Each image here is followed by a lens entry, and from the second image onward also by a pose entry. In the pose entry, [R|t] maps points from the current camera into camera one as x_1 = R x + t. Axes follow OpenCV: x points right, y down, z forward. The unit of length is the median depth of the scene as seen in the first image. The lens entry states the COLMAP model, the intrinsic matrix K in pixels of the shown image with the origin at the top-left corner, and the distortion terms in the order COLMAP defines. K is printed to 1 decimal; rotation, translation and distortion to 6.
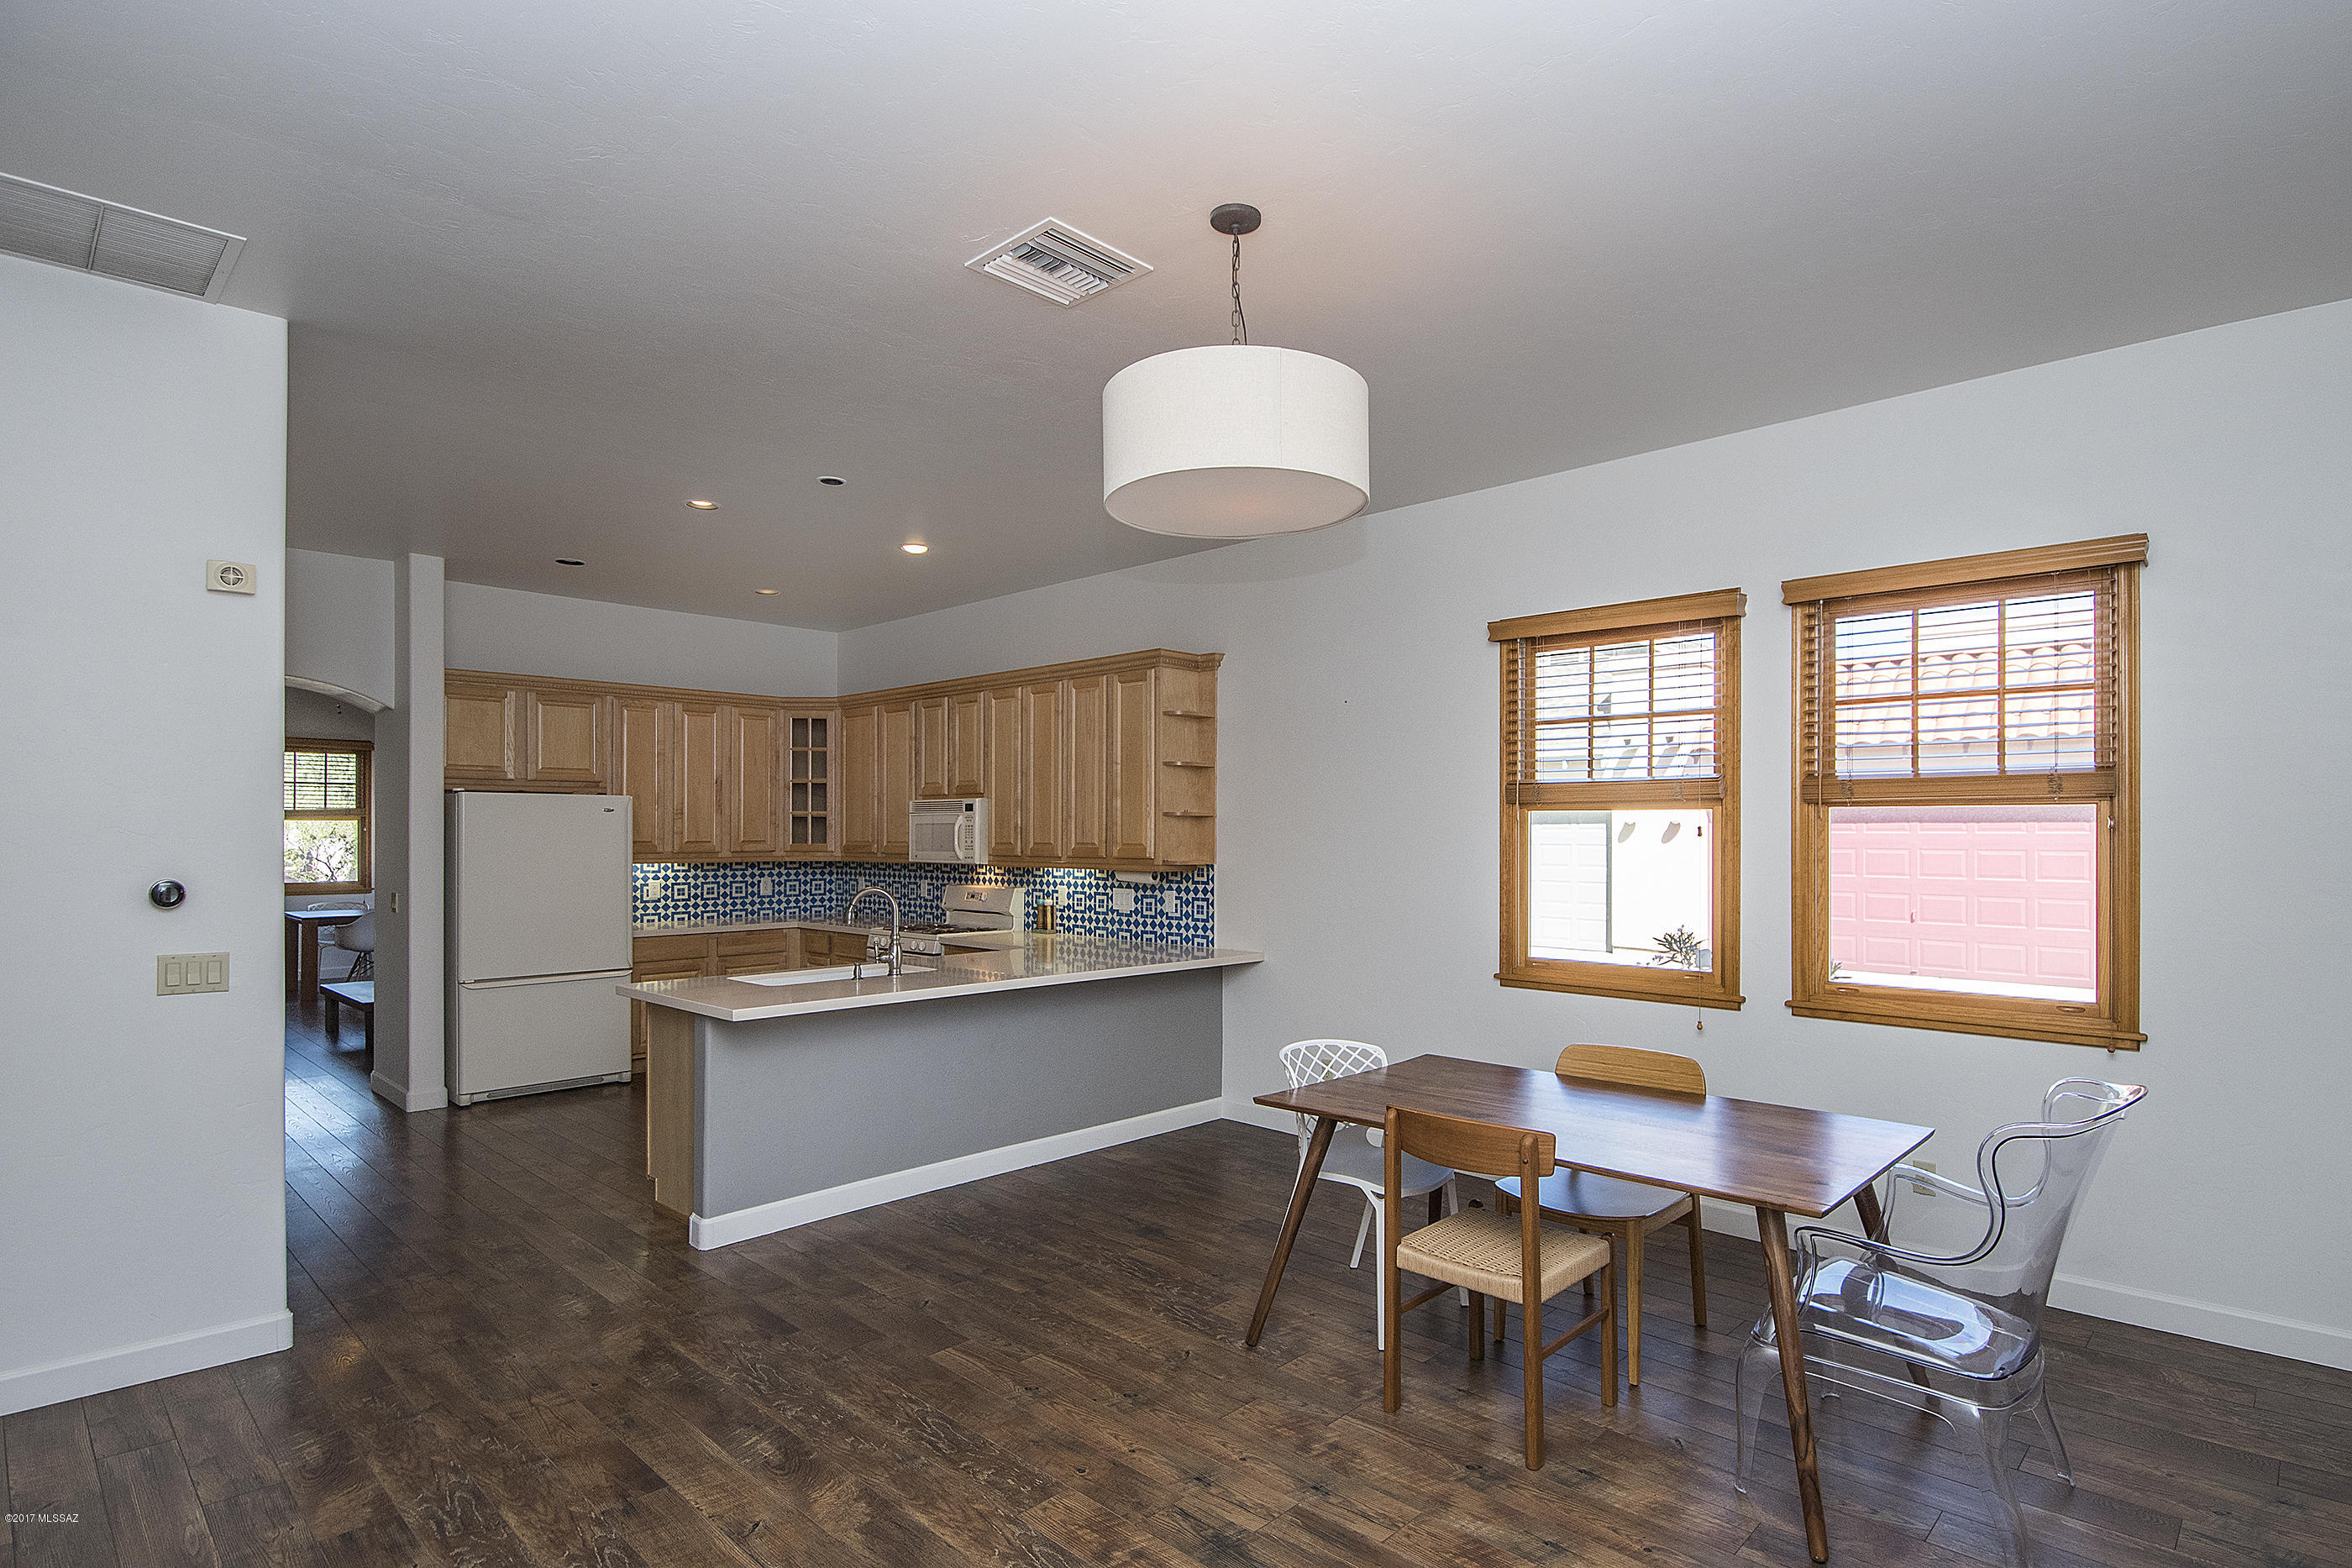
lens RADIAL K [[1192.2, 0, 1223.3], [0, 1192.2, 834.4], [0, 0, 1]] dist [0.016924, -0.020140]
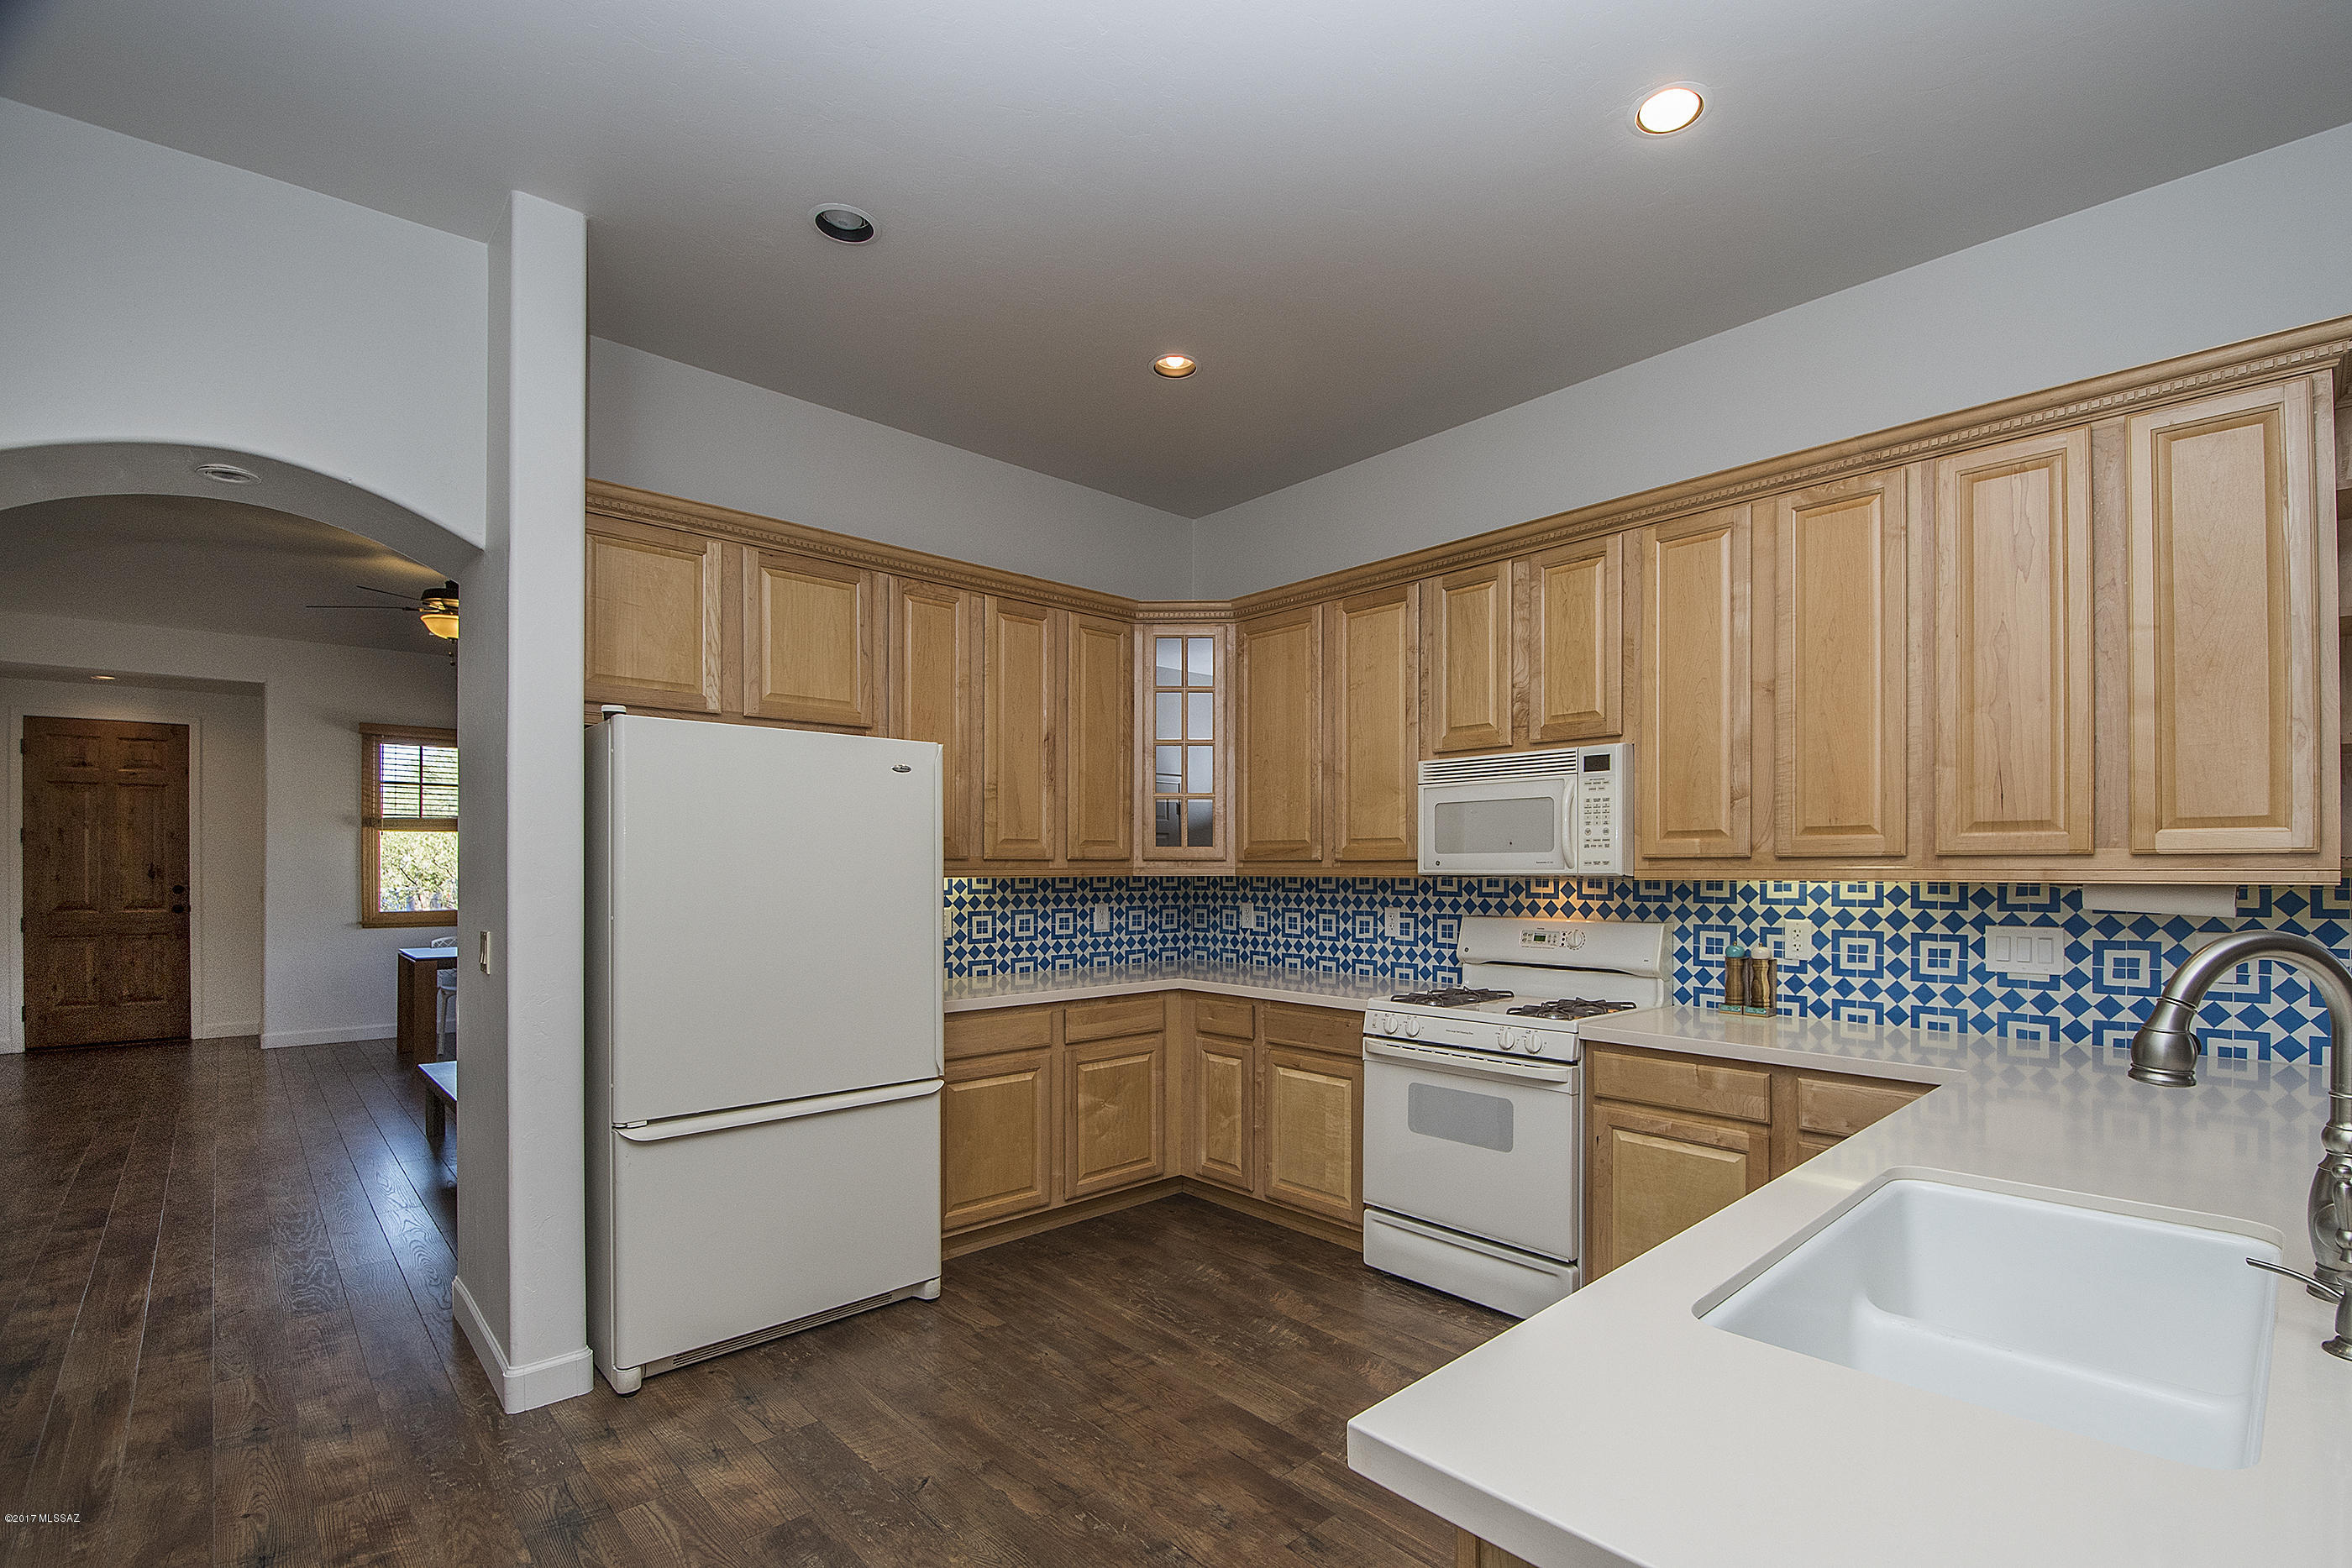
lens RADIAL K [[1057.4, 0, 1225.0], [0, 1057.4, 870.5], [0, 0, 1]] dist [0.003680, -0.018161]
pose [[0.998222, -0.000313, -0.059600, -0.323176], [0.000392, 0.999999, 0.001298, 0.020712], [0.059599, -0.001319, 0.998222, 0.517499]]
